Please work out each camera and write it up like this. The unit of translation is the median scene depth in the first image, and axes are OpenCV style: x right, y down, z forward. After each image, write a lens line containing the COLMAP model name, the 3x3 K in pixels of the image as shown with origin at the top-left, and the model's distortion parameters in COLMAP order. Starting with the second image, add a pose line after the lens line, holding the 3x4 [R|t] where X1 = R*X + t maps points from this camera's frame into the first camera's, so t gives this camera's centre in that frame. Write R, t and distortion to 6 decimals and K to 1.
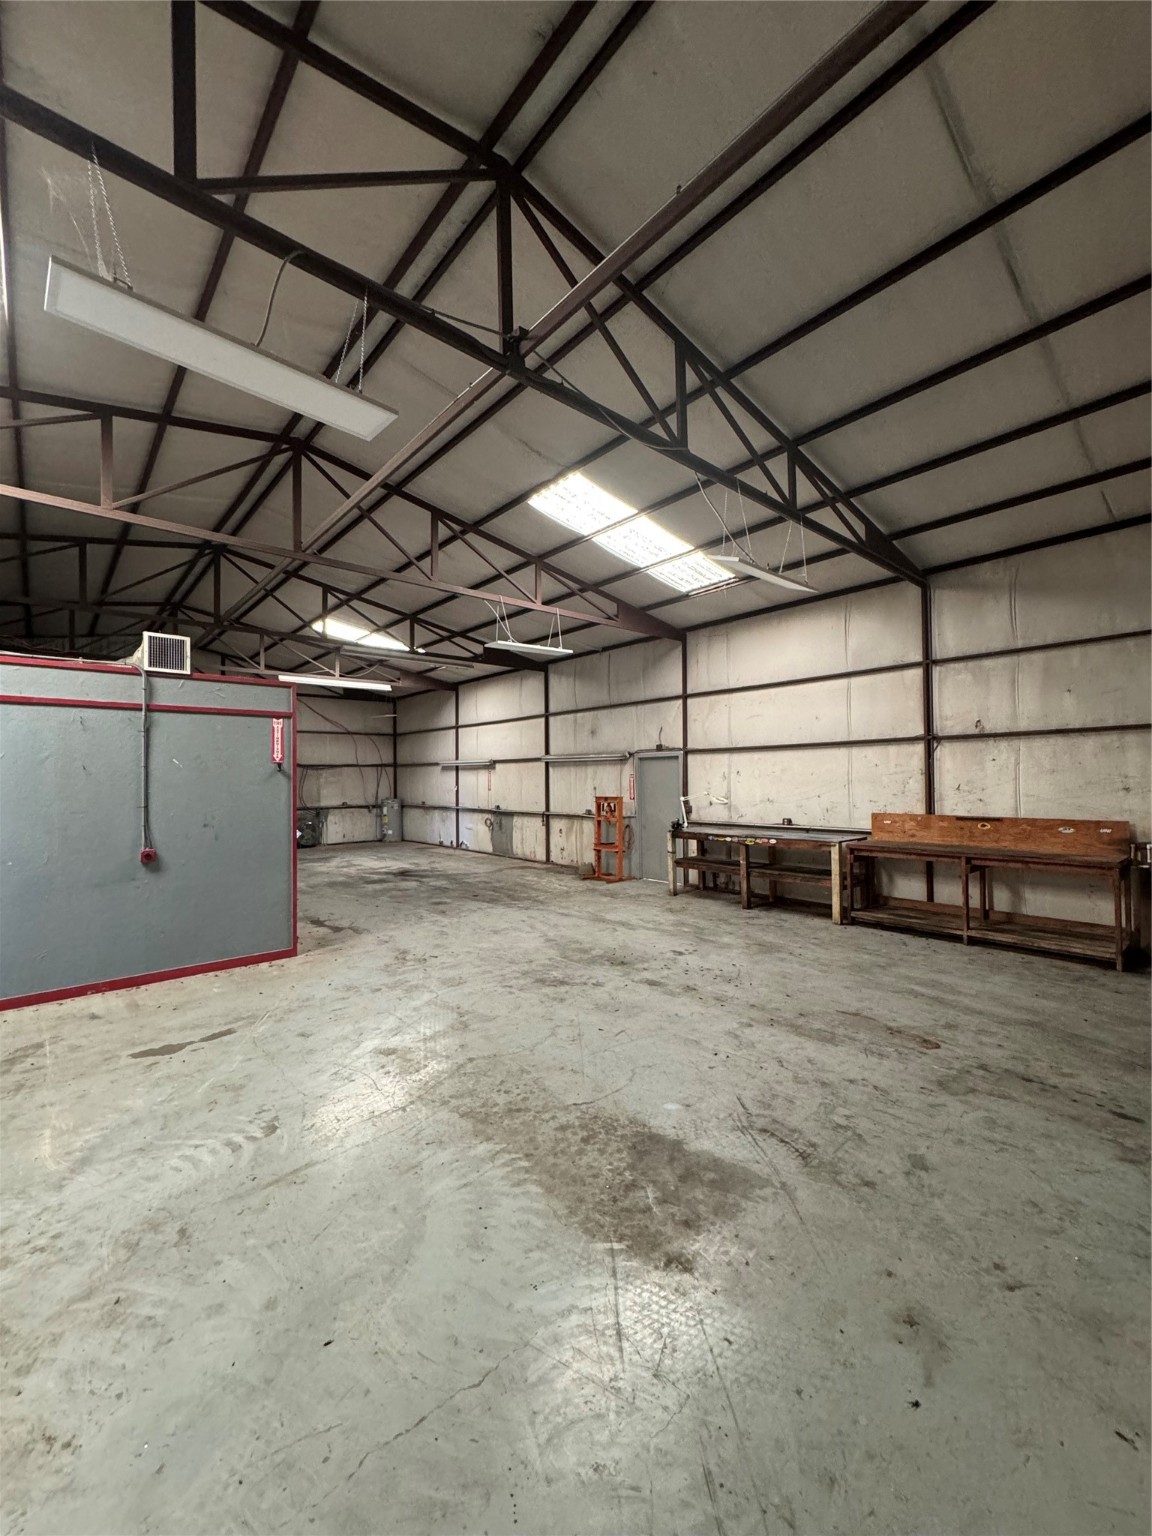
lens RADIAL K [[612.8, 0, 578.7], [0, 612.8, 767.0], [0, 0, 1]] dist [-0.001652, -0.000234]
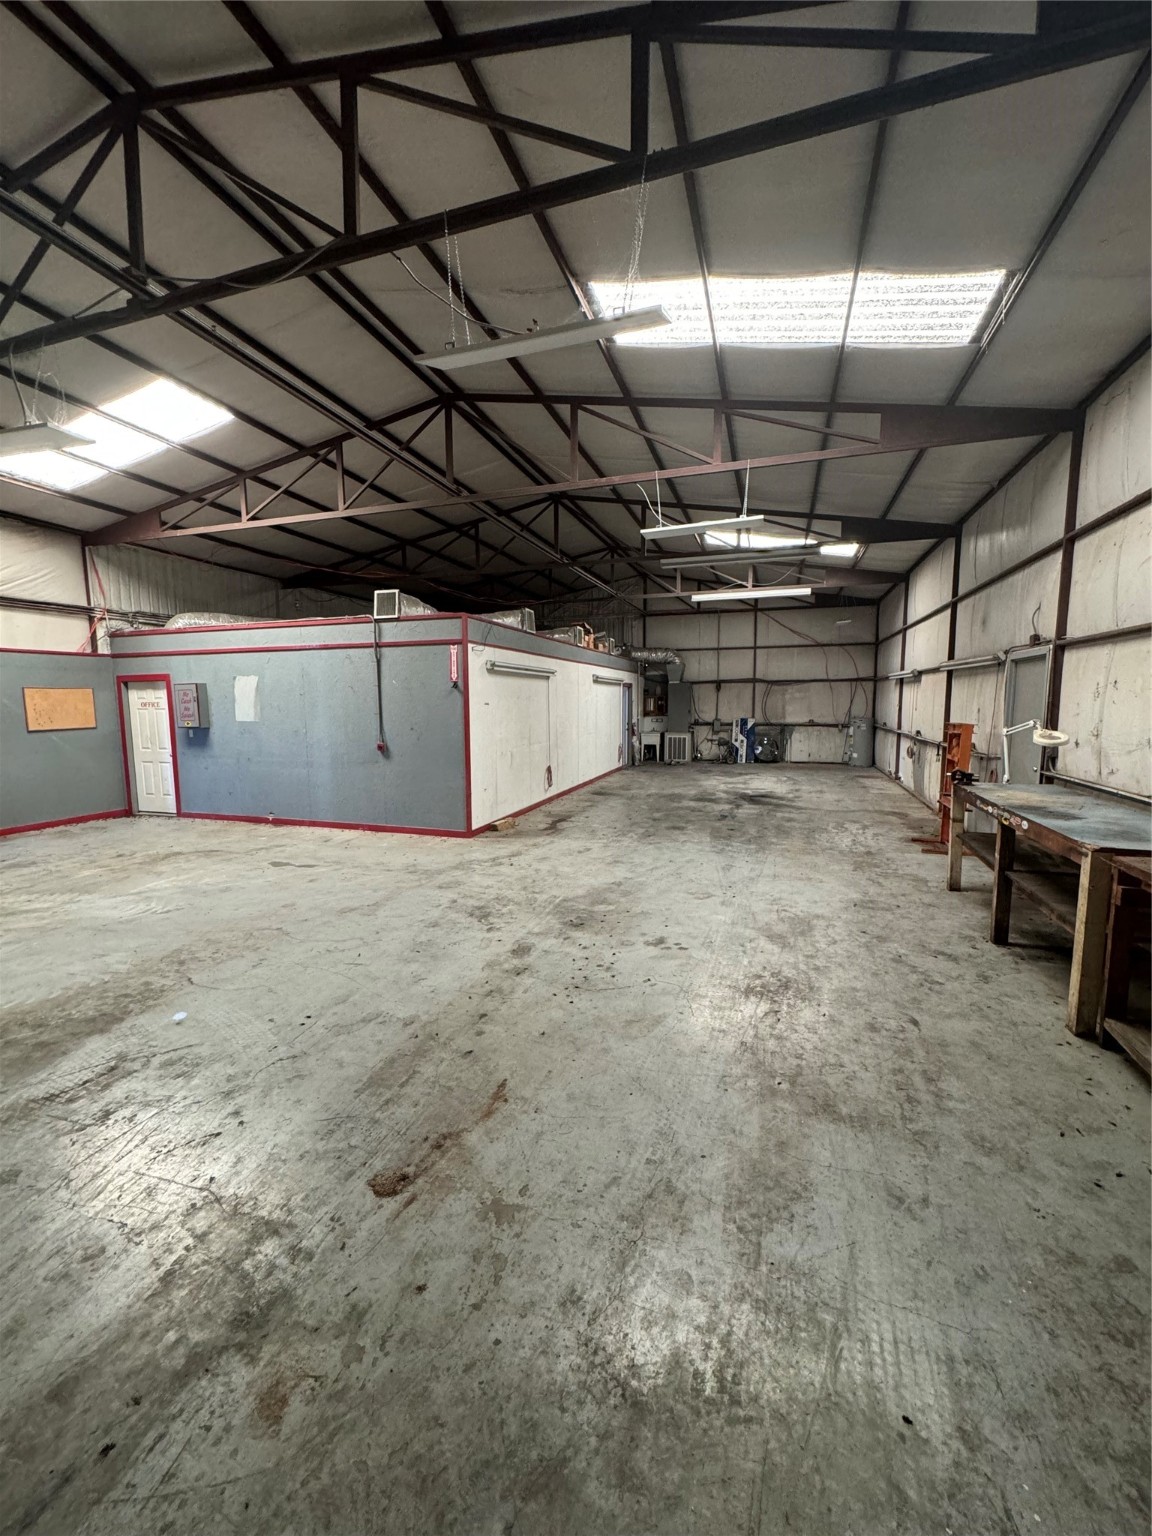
lens RADIAL K [[612.8, 0, 578.0], [0, 612.8, 766.5], [0, 0, 1]] dist [-0.001652, -0.000234]
pose [[0.509357, 0.101376, -0.854563, 0.771292], [0.015404, 0.991804, 0.126838, 0.011063], [0.860417, -0.077769, 0.503621, 0.635261]]
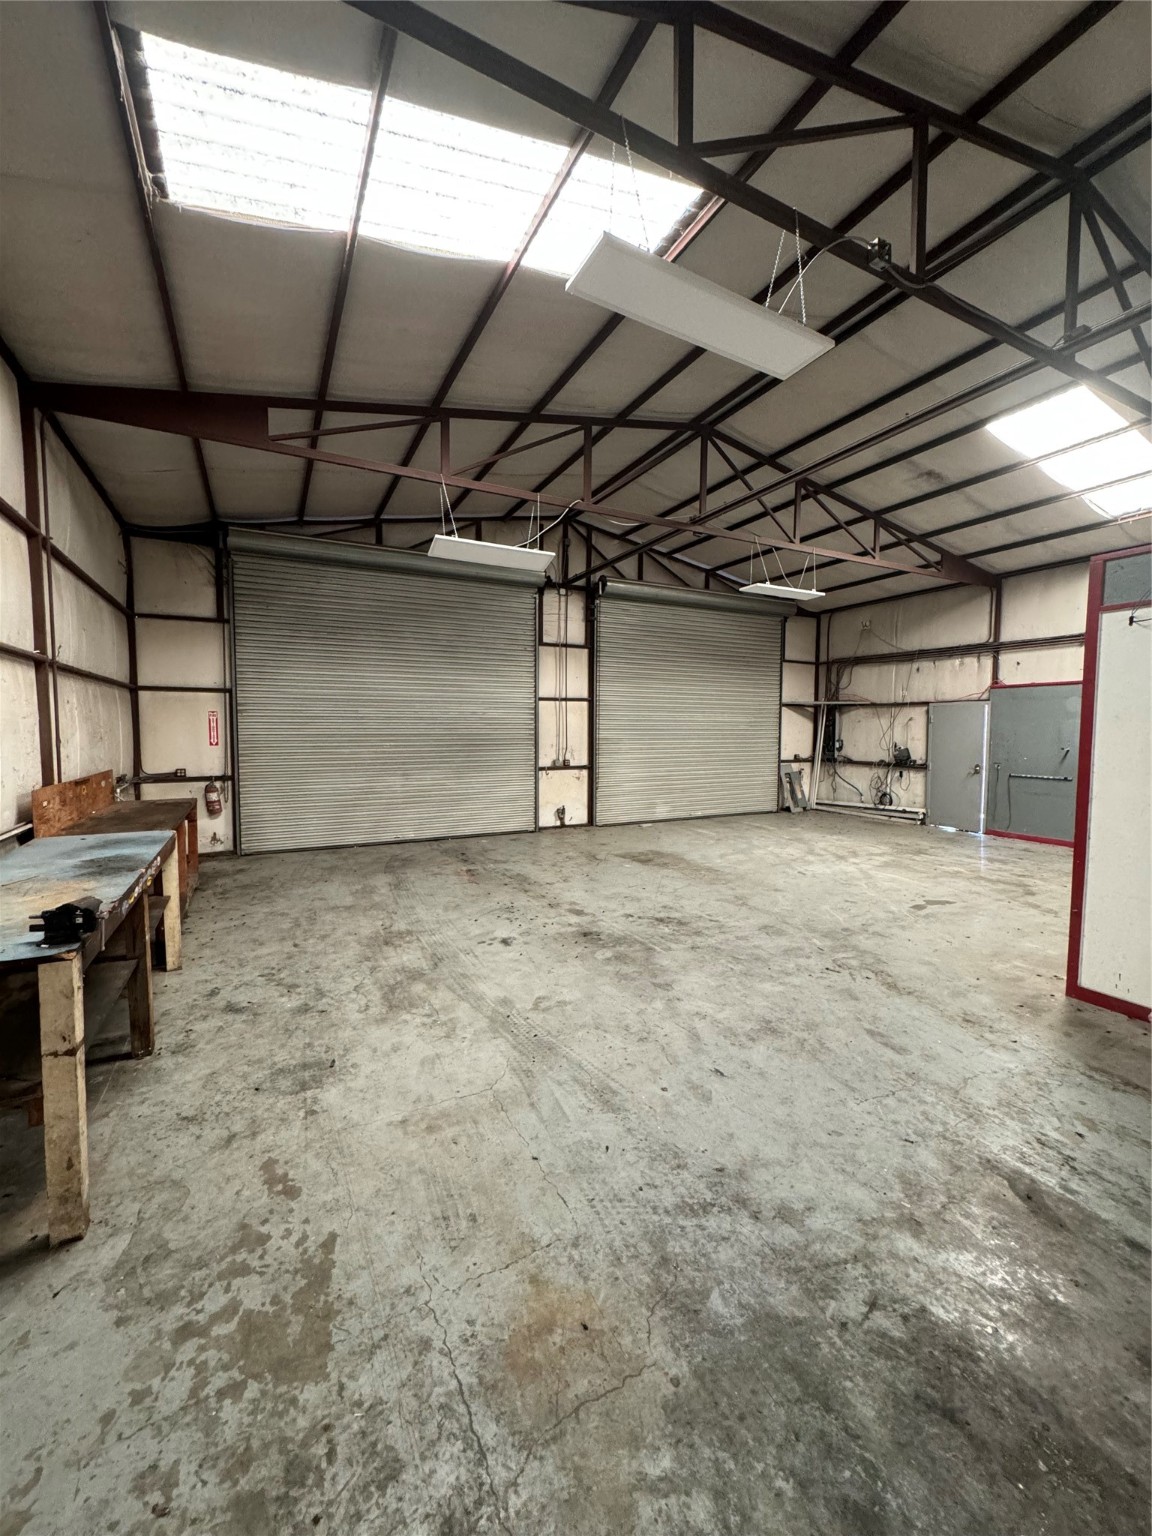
lens RADIAL K [[612.8, 0, 578.2], [0, 612.8, 771.3], [0, 0, 1]] dist [-0.001652, -0.000234]
pose [[-0.970177, -0.008022, 0.242266, -0.132313], [0.003457, 0.998893, 0.046919, 0.048300], [-0.242374, 0.046357, -0.969075, 1.914338]]
